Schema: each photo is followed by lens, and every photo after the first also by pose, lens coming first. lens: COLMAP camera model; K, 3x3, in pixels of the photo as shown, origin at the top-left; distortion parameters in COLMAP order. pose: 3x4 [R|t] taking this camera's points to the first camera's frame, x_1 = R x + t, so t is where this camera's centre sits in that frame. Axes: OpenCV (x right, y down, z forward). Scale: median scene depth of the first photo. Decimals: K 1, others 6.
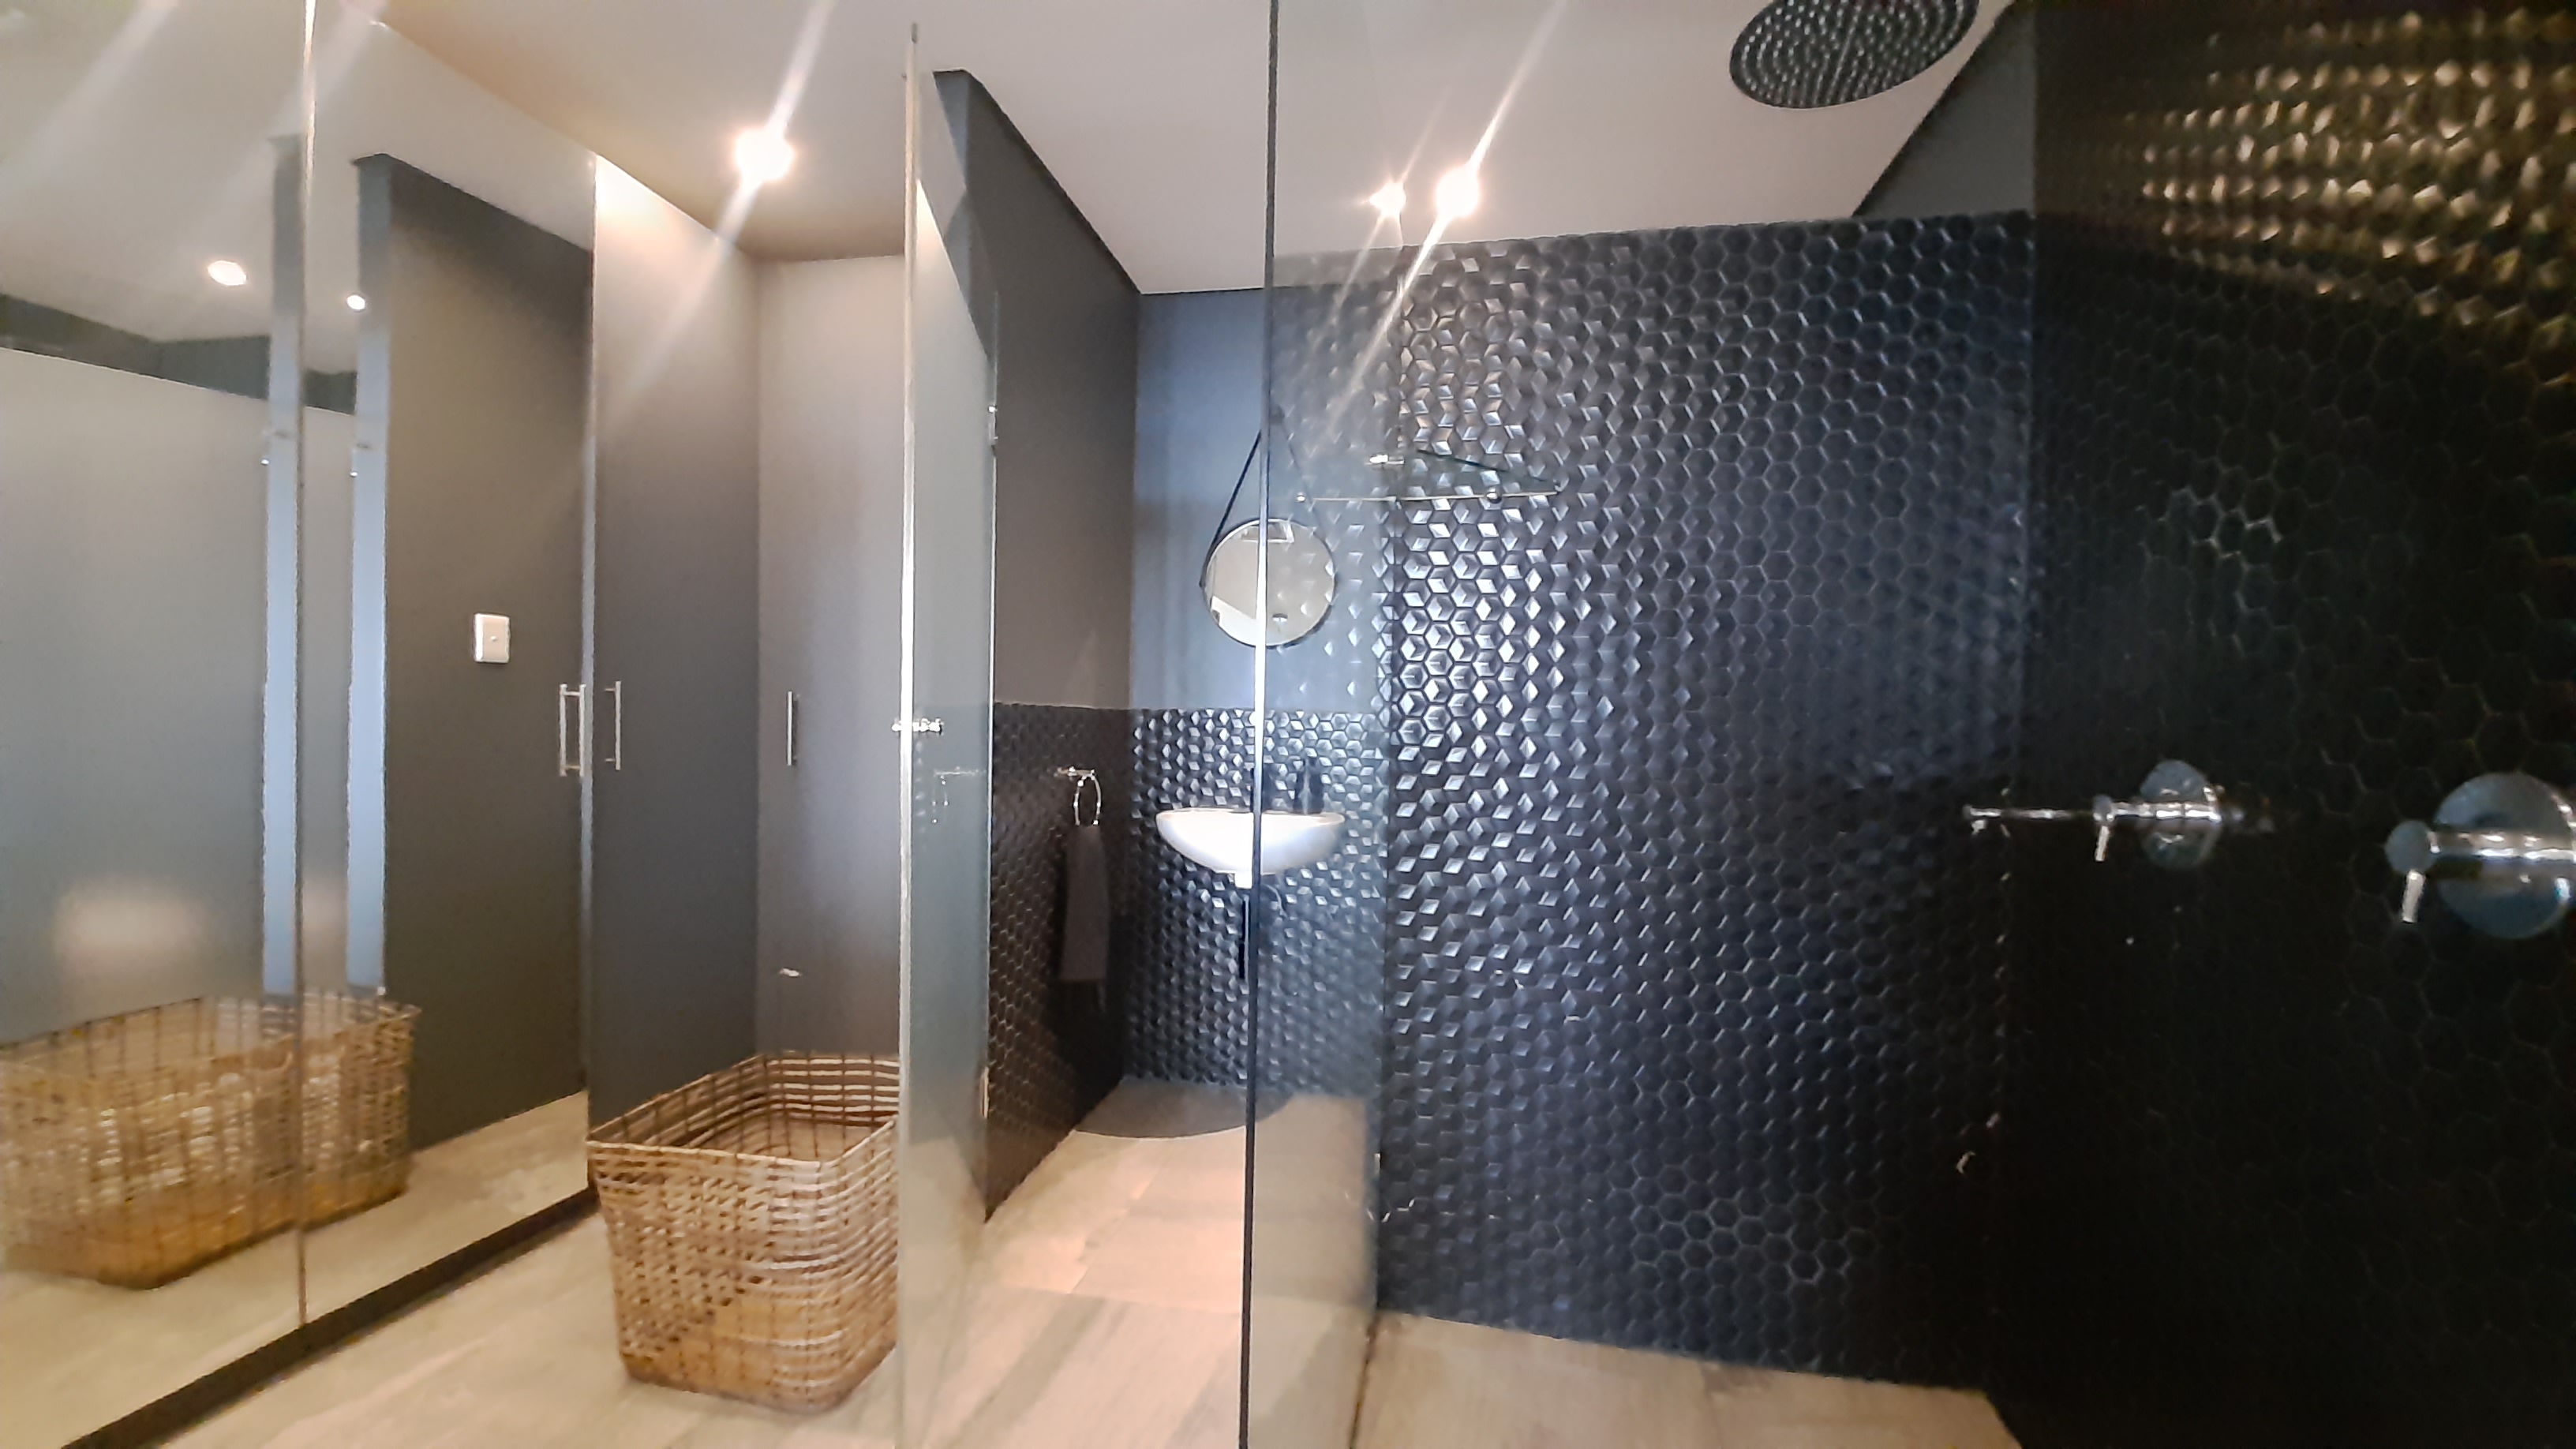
lens RADIAL K [[1002.5, 0, 1294.2], [0, 1002.5, 741.7], [0, 0, 1]] dist [0.007382, -0.010614]
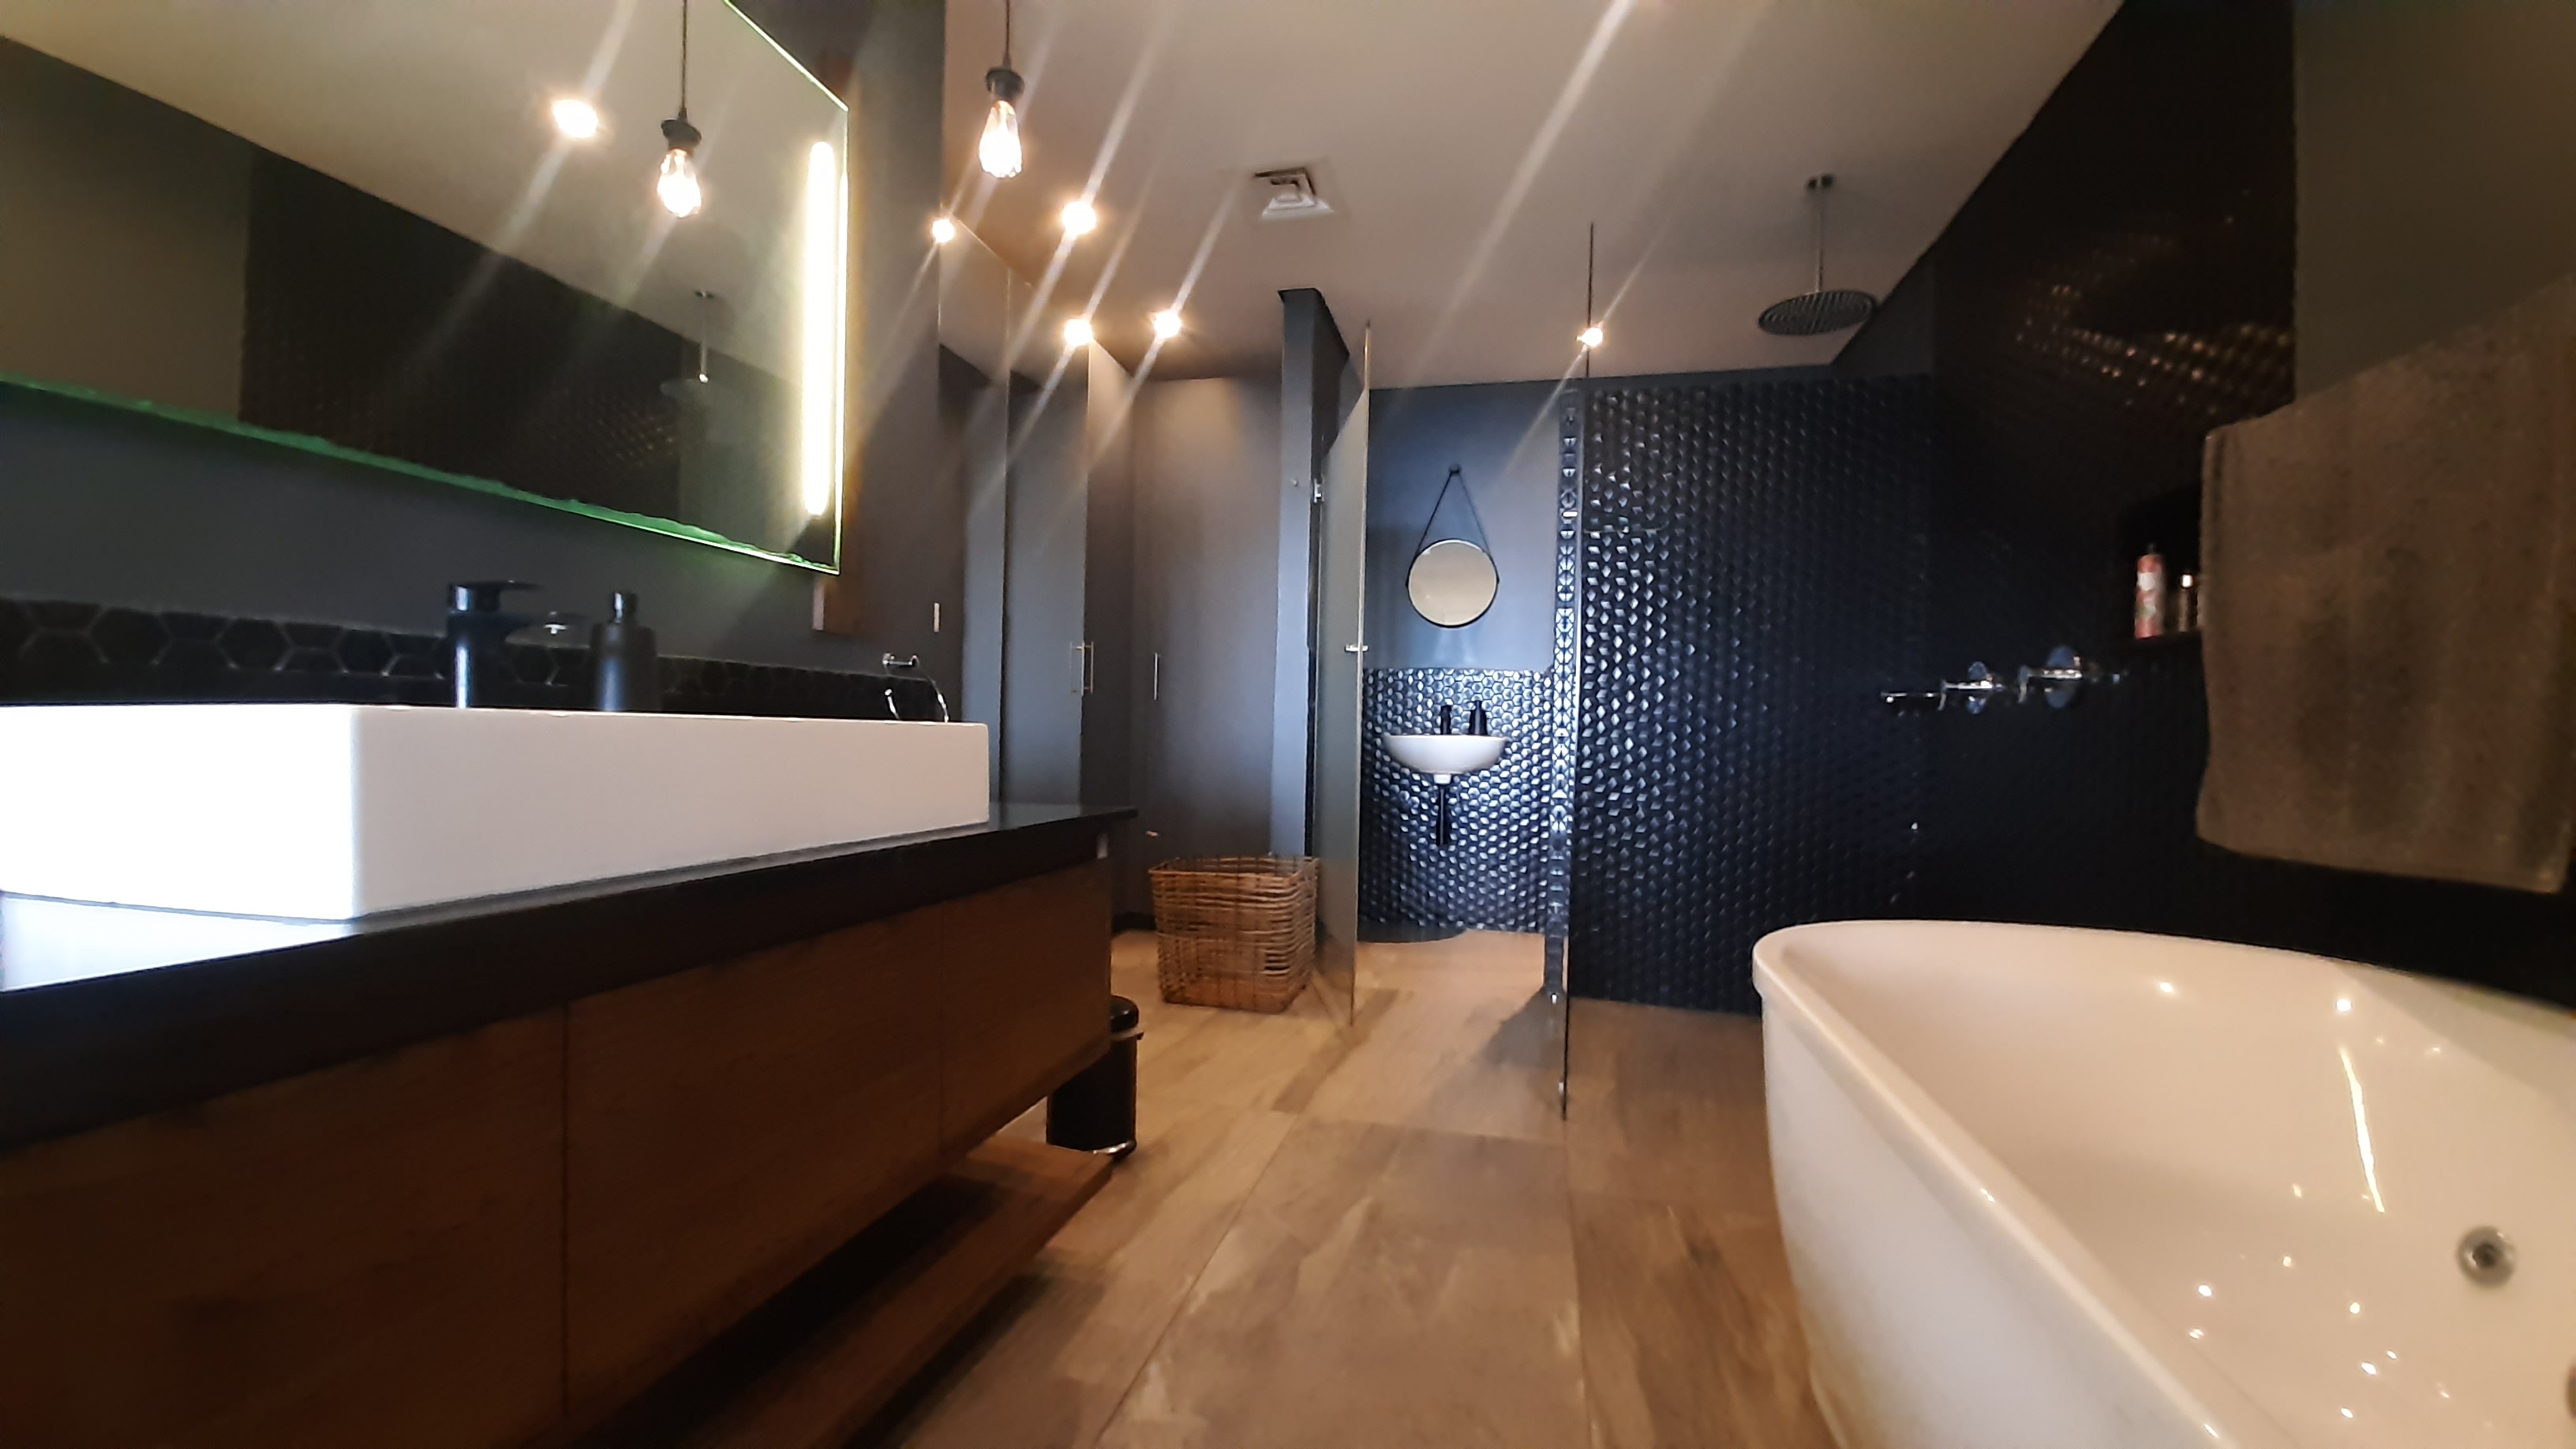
lens RADIAL K [[1002.5, 0, 1295.5], [0, 1002.5, 746.3], [0, 0, 1]] dist [0.007382, -0.010614]
pose [[0.999039, 0.003694, -0.043685, -0.306674], [-0.003935, 0.999978, -0.005426, 0.147643], [0.043664, 0.005593, 0.999031, -0.795172]]
